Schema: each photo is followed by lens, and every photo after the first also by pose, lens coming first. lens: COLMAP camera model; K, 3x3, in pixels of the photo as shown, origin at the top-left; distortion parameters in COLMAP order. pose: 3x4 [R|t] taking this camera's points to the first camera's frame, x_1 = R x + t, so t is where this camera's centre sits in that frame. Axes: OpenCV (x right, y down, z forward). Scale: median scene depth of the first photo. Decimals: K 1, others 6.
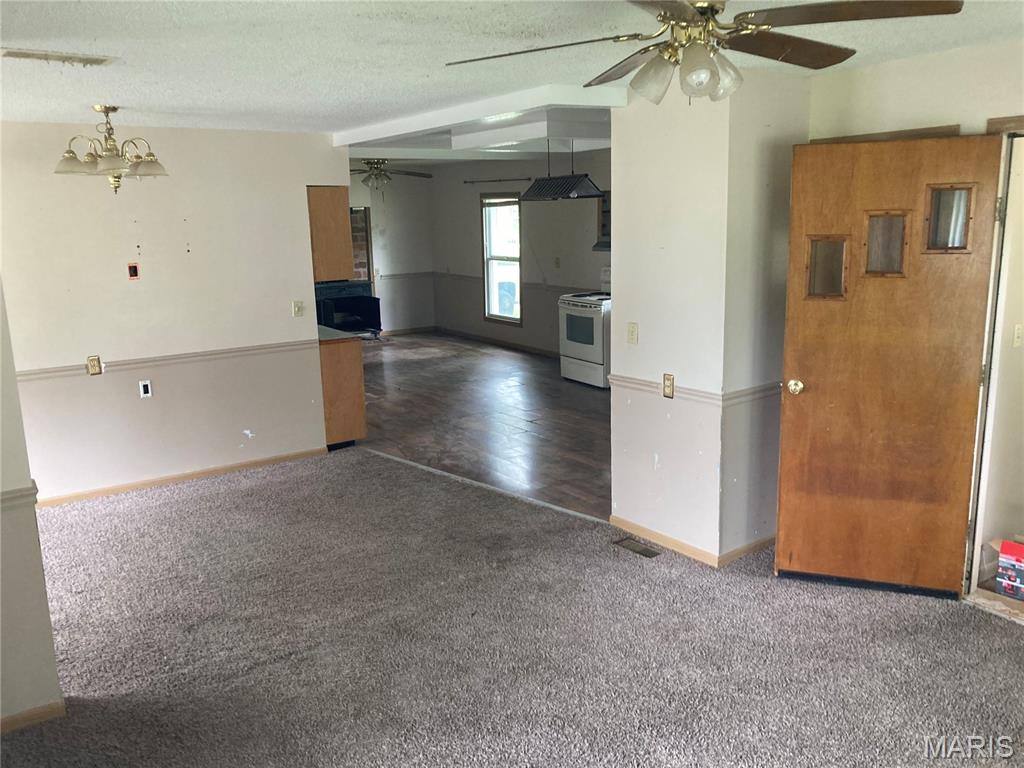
lens RADIAL K [[838.7, 0, 512.0], [0, 838.7, 384.0], [0, 0, 1]] dist [0.030659, -0.009831]
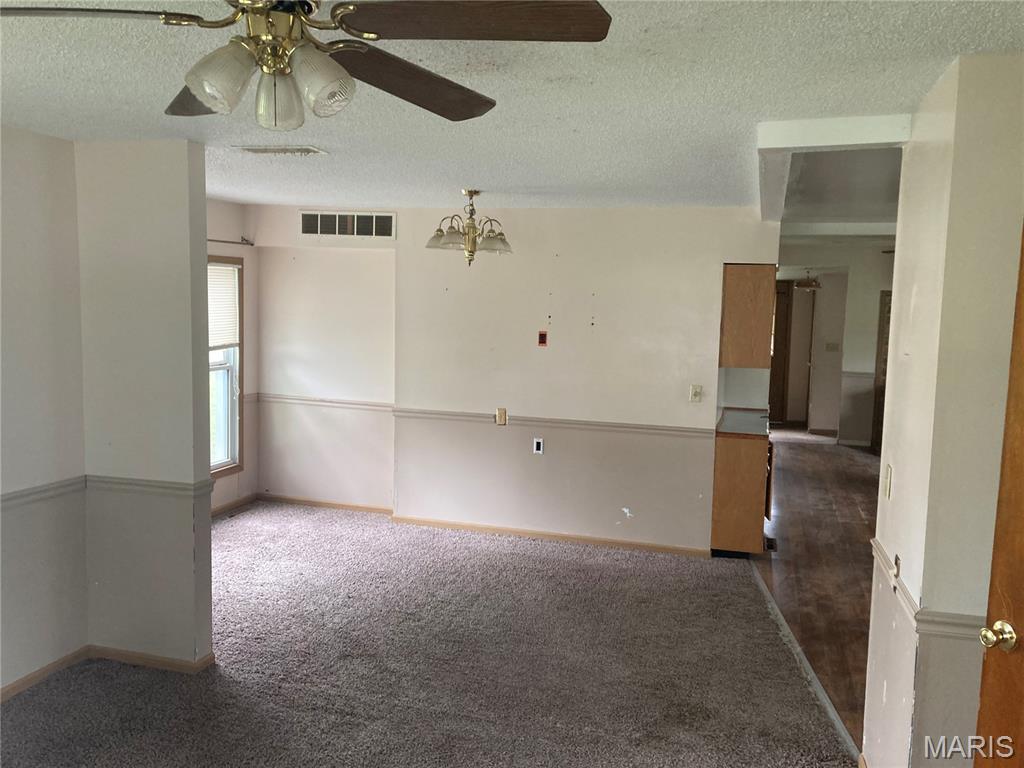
lens RADIAL K [[838.7, 0, 512.0], [0, 838.7, 384.0], [0, 0, 1]] dist [0.030659, -0.009831]
pose [[0.623832, 0.121320, -0.772085, 0.288569], [-0.197664, 0.980253, -0.005679, -0.047126], [0.756150, 0.156156, 0.635494, 0.223492]]
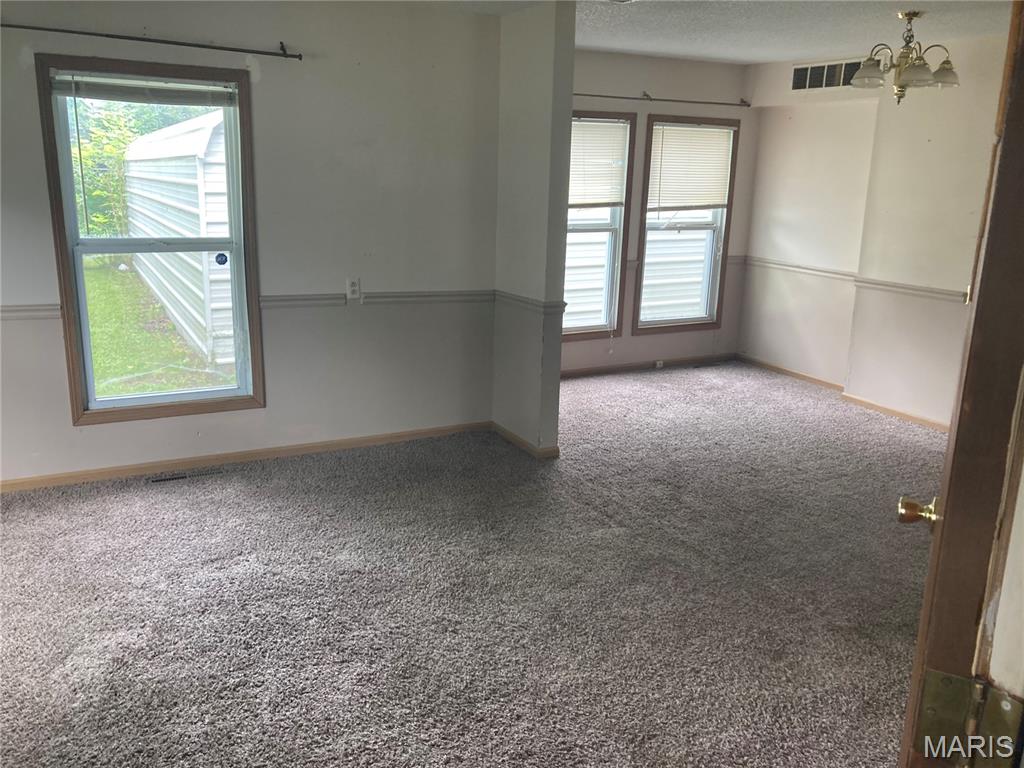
lens RADIAL K [[815.8, 0, 471.4], [0, 815.8, 435.3], [0, 0, 1]] dist [-0.082955, 0.013885]
pose [[-0.180671, 0.319992, -0.930034, 0.370598], [-0.199334, 0.914058, 0.353219, -0.062183], [0.963132, 0.249204, -0.101359, 0.450565]]
